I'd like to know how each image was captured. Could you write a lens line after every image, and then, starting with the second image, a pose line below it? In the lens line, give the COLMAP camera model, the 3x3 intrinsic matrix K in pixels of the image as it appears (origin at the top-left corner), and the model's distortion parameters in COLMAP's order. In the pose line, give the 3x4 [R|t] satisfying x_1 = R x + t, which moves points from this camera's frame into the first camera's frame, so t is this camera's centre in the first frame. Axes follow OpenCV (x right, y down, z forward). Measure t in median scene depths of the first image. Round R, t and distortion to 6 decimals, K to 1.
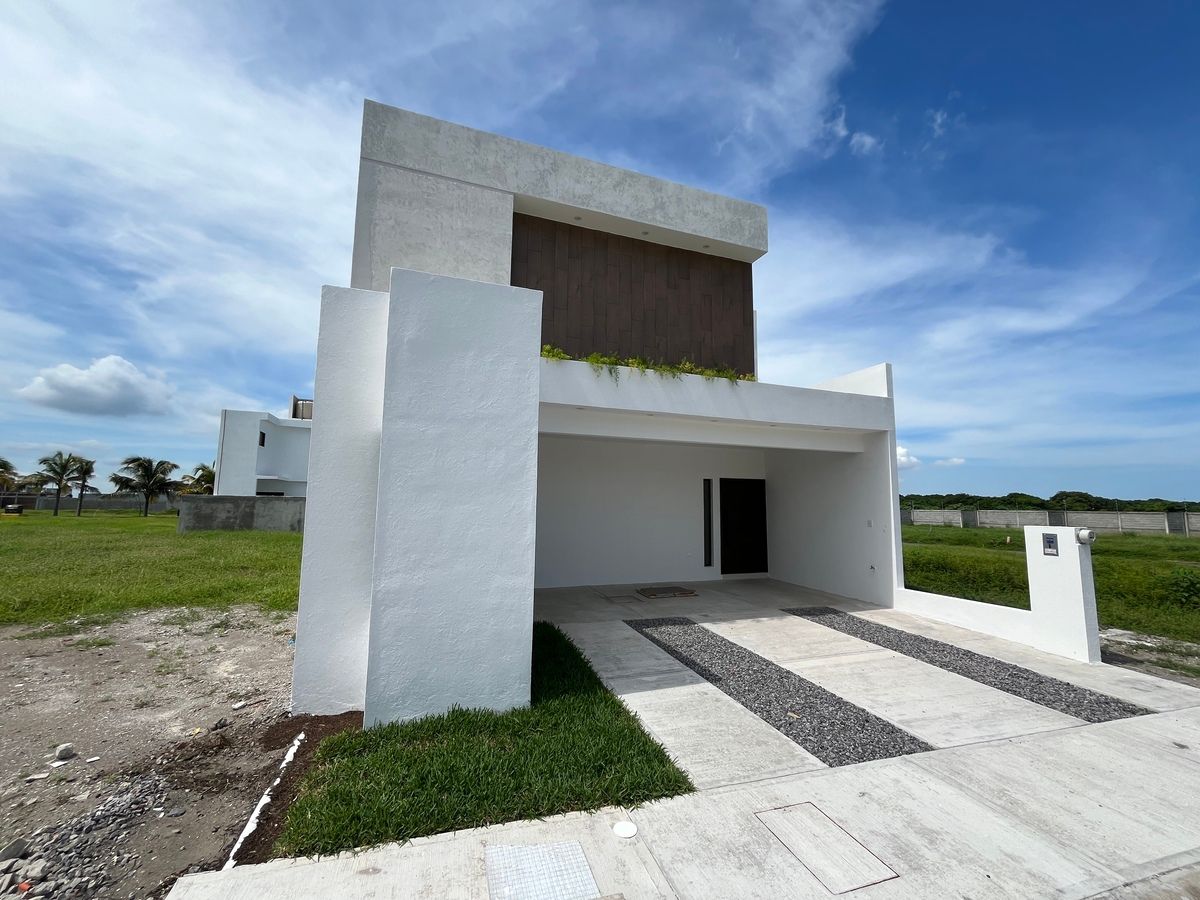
lens RADIAL K [[489.8, 0, 600.7], [0, 489.8, 448.5], [0, 0, 1]] dist [-0.003962, 0.000944]
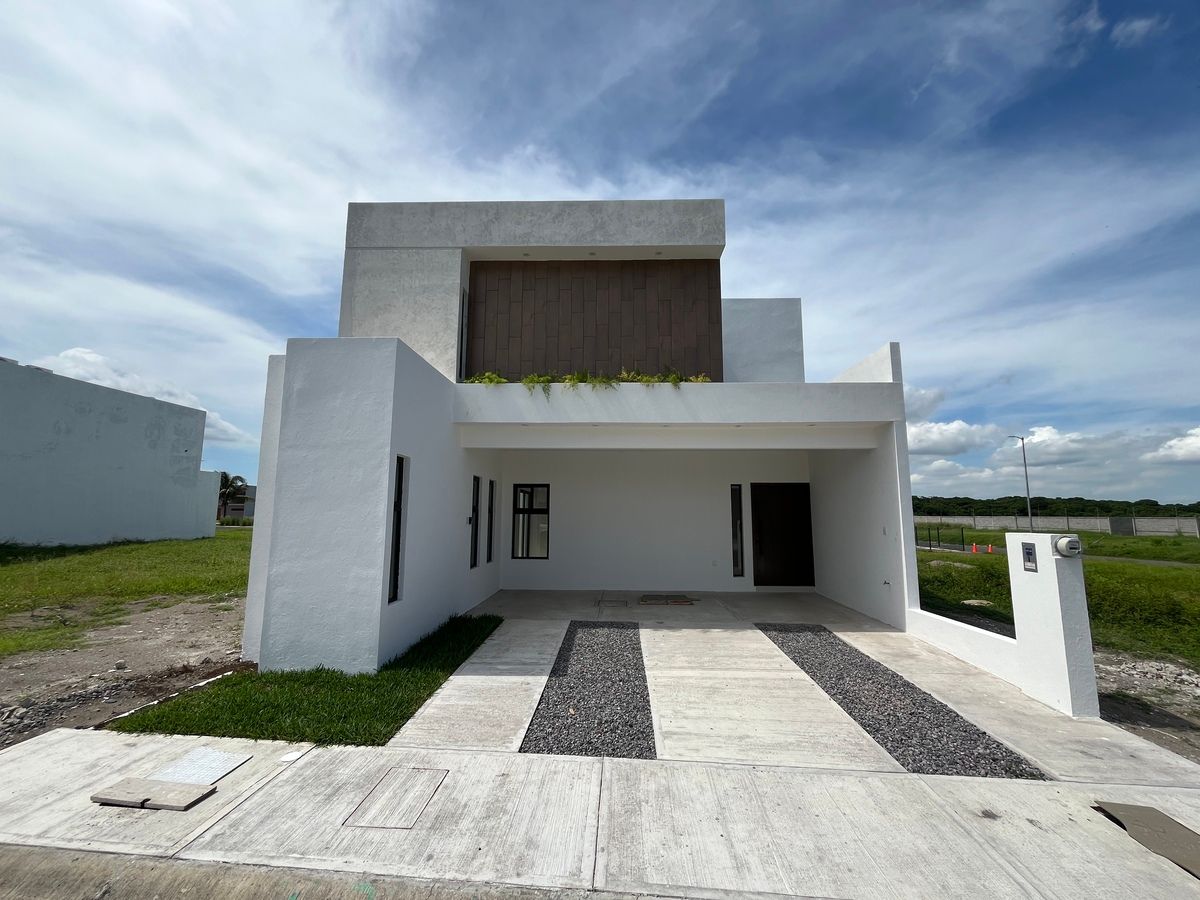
lens RADIAL K [[489.8, 0, 597.6], [0, 489.8, 448.2], [0, 0, 1]] dist [-0.003962, 0.000944]
pose [[0.929435, -0.057381, -0.364496, 0.578416], [0.049463, 0.998294, -0.031031, 0.015144], [0.365655, 0.010812, 0.930688, 0.030958]]
